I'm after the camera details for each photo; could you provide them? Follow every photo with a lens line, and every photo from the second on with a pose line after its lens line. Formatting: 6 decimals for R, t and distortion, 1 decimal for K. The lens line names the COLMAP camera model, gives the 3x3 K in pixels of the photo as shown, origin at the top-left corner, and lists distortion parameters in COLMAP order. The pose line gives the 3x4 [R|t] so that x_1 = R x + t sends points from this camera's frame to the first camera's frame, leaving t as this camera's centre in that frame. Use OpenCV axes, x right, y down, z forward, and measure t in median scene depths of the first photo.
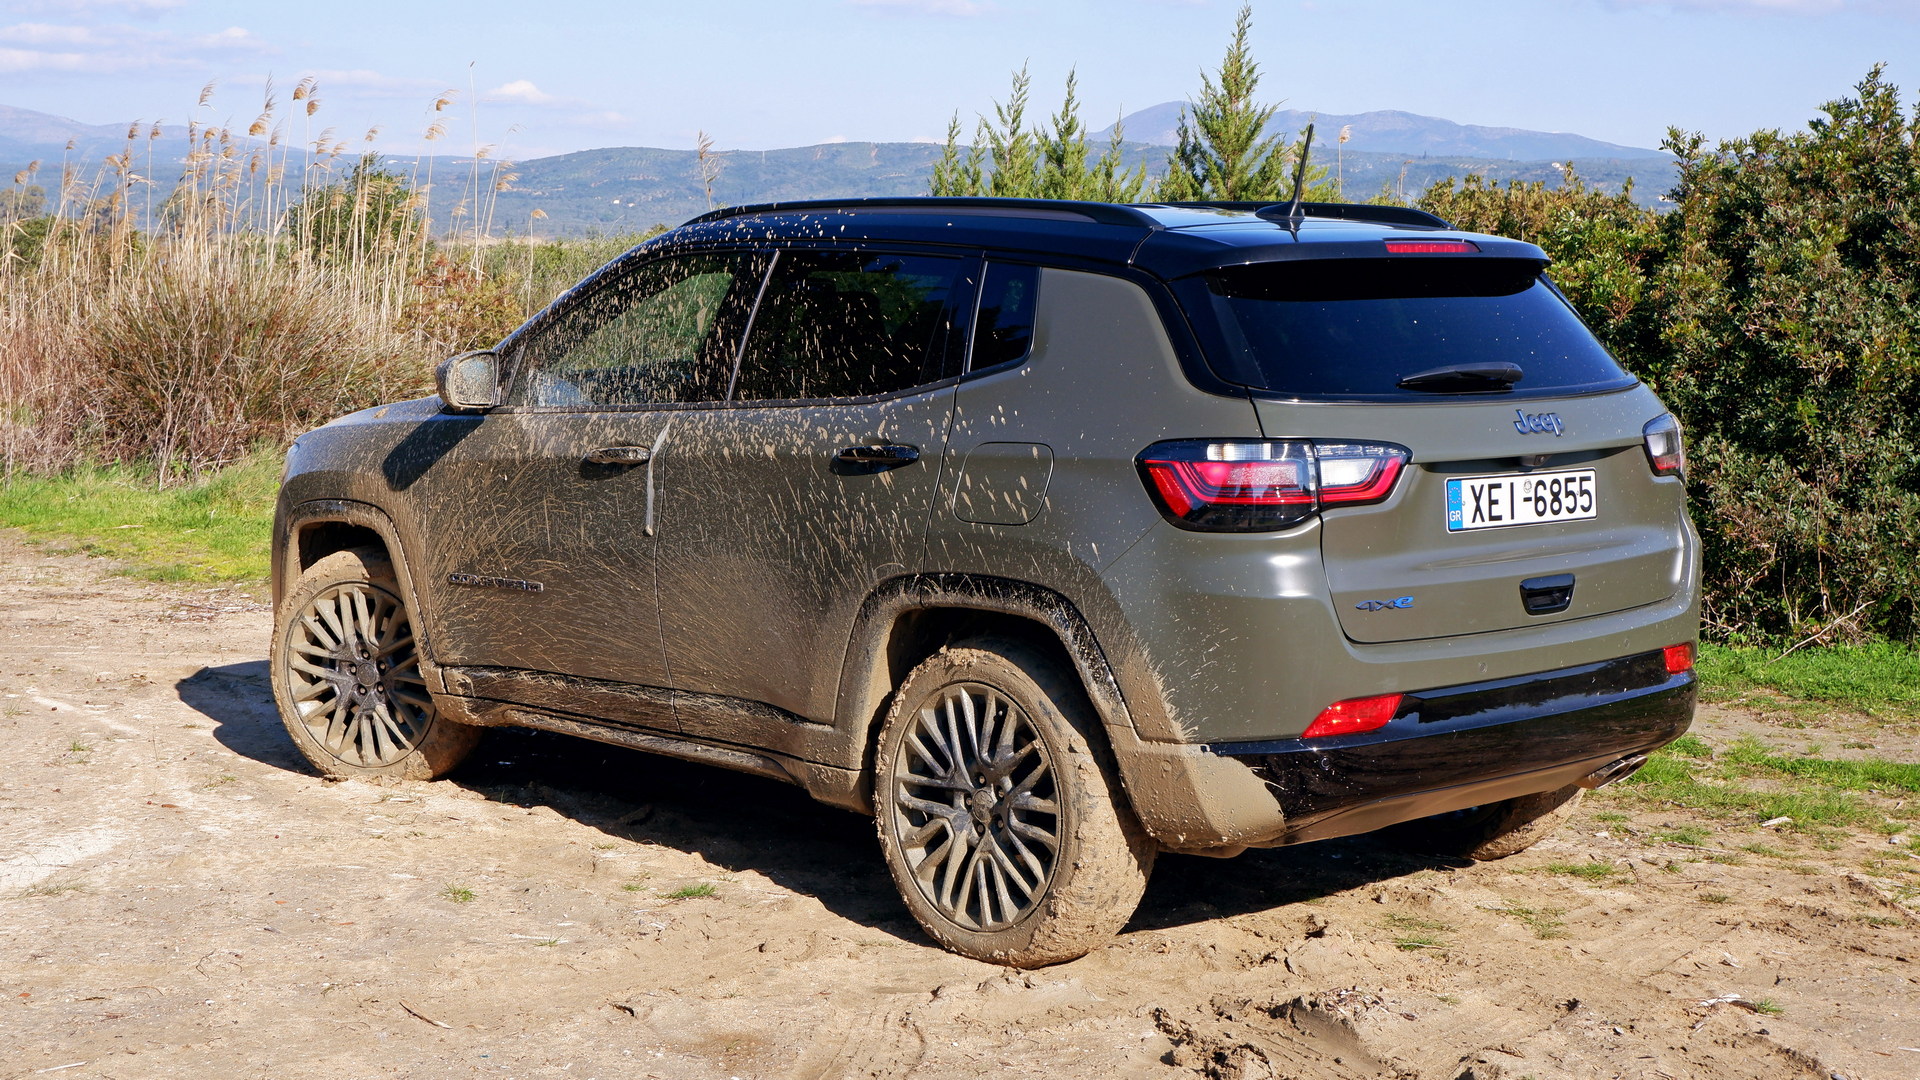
lens RADIAL K [[2741.6, 0, 950.1], [0, 2741.6, 487.7], [0, 0, 1]] dist [-0.049351, 0.000000]
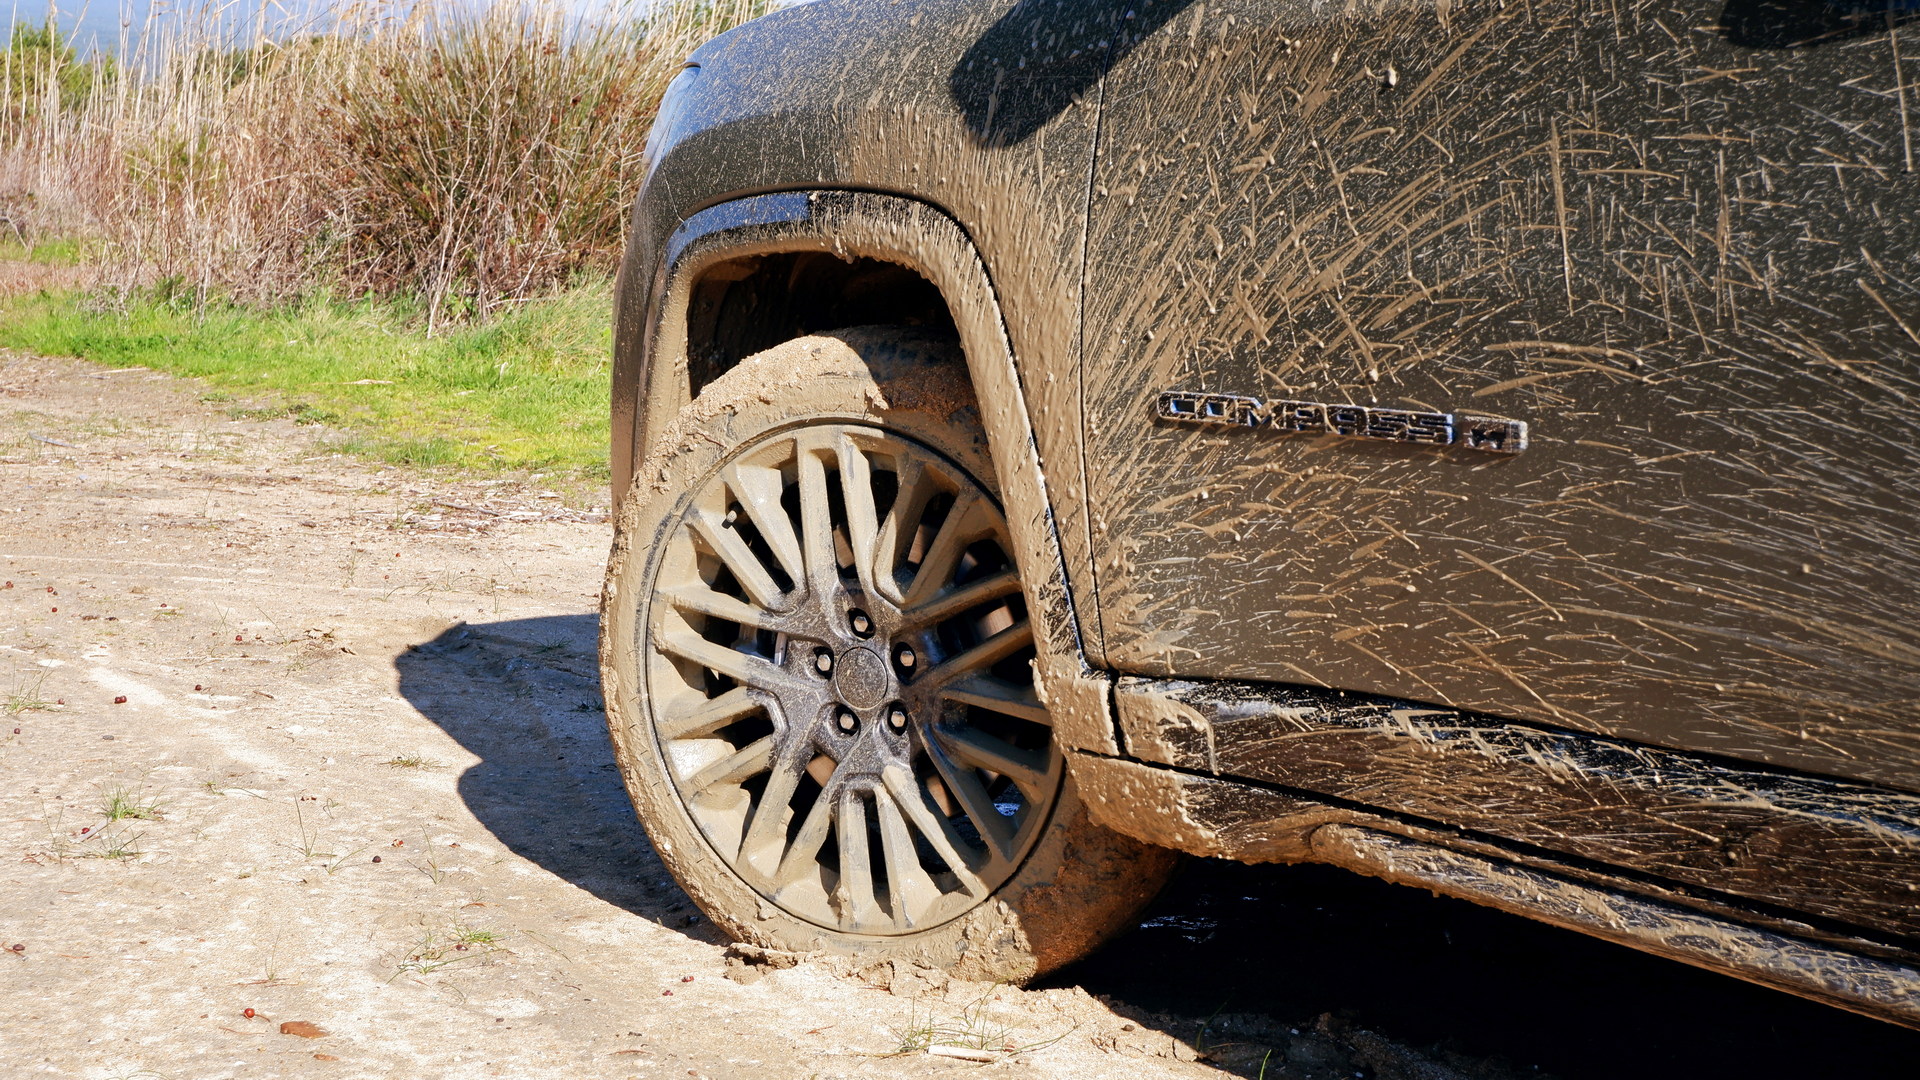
lens RADIAL K [[3111.2, 0, 952.5], [0, 3111.2, 535.7], [0, 0, 1]] dist [-0.045641, 0.000000]
pose [[0.990955, 0.051011, -0.124123, -0.170750], [-0.047080, 0.998299, 0.034399, 0.039193], [0.125666, -0.028244, 0.991670, 0.669912]]
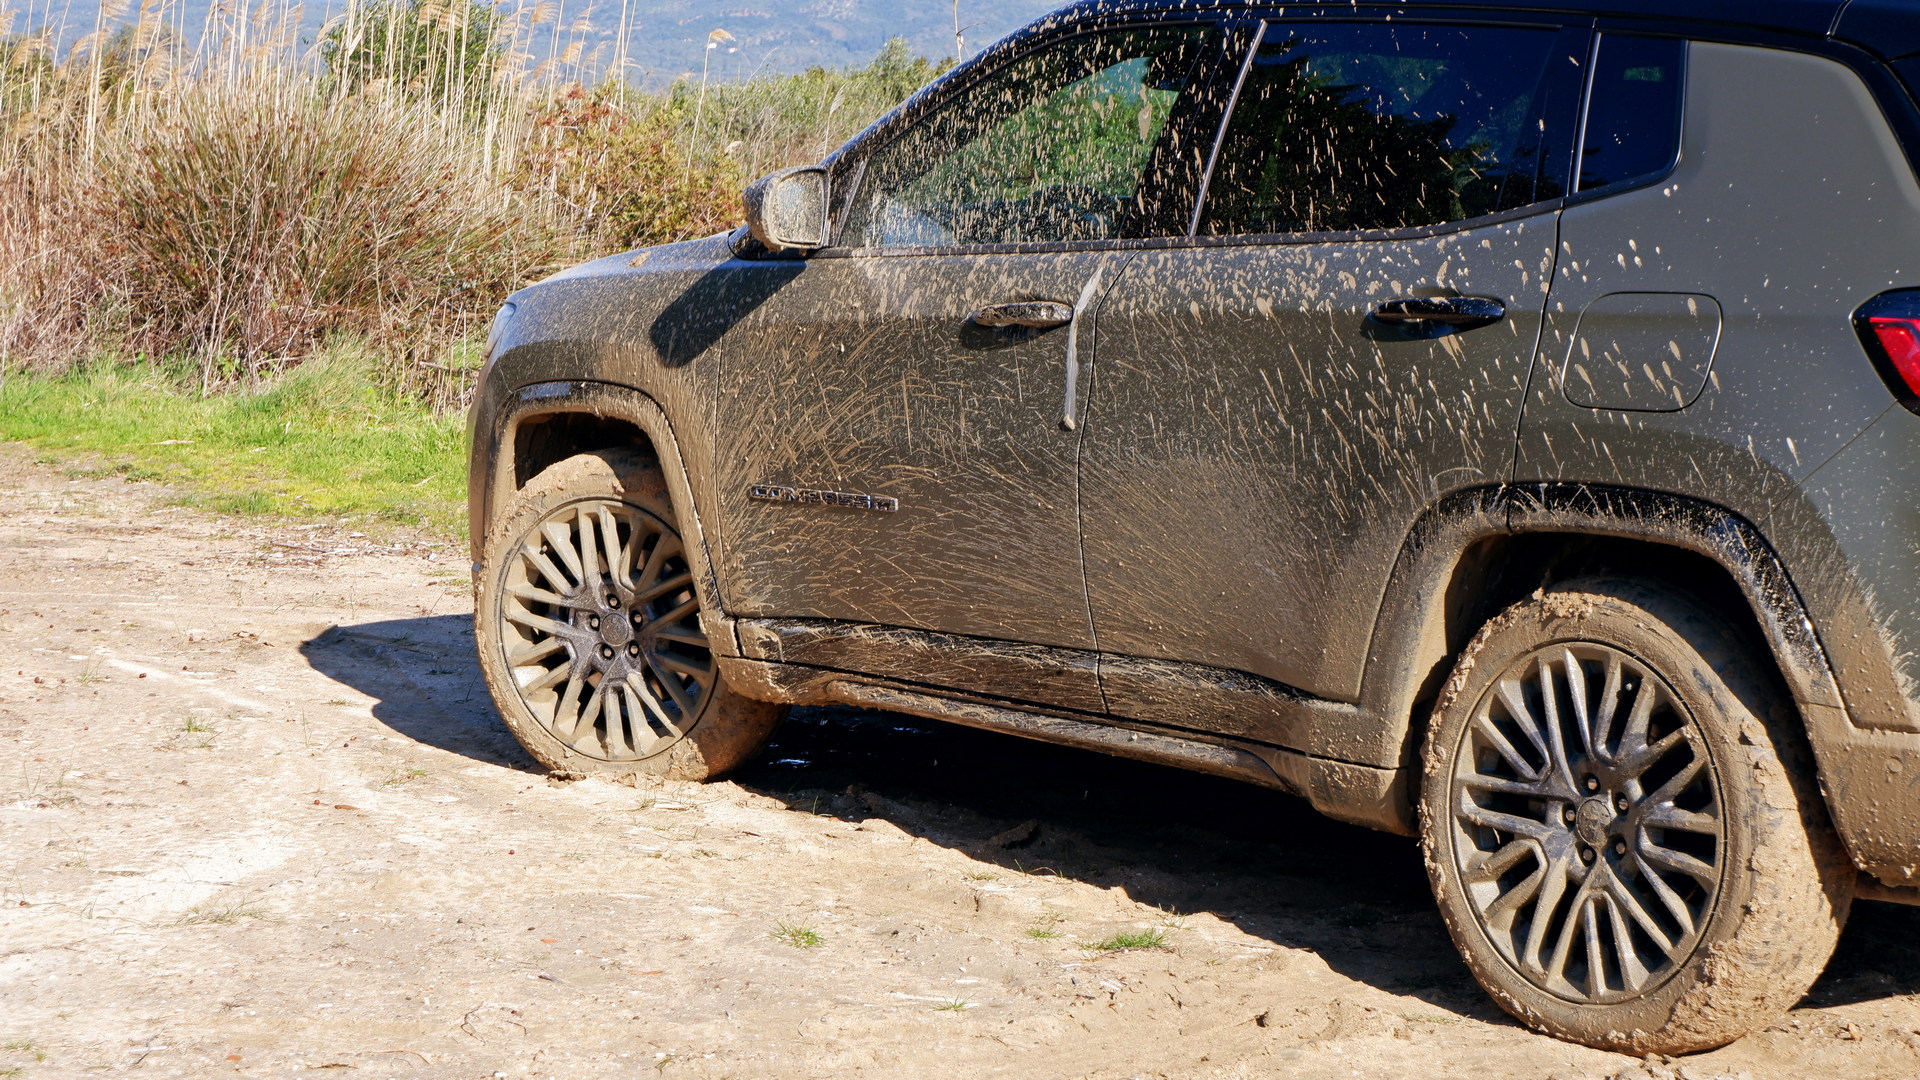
lens RADIAL K [[3715.2, 0, 956.1], [0, 3715.2, 533.7], [0, 0, 1]] dist [-0.098079, 0.000000]
pose [[0.998401, 0.019824, -0.052932, -0.084910], [-0.018465, 0.999490, 0.026038, 0.019149], [0.053421, -0.025019, 0.998259, 0.055509]]
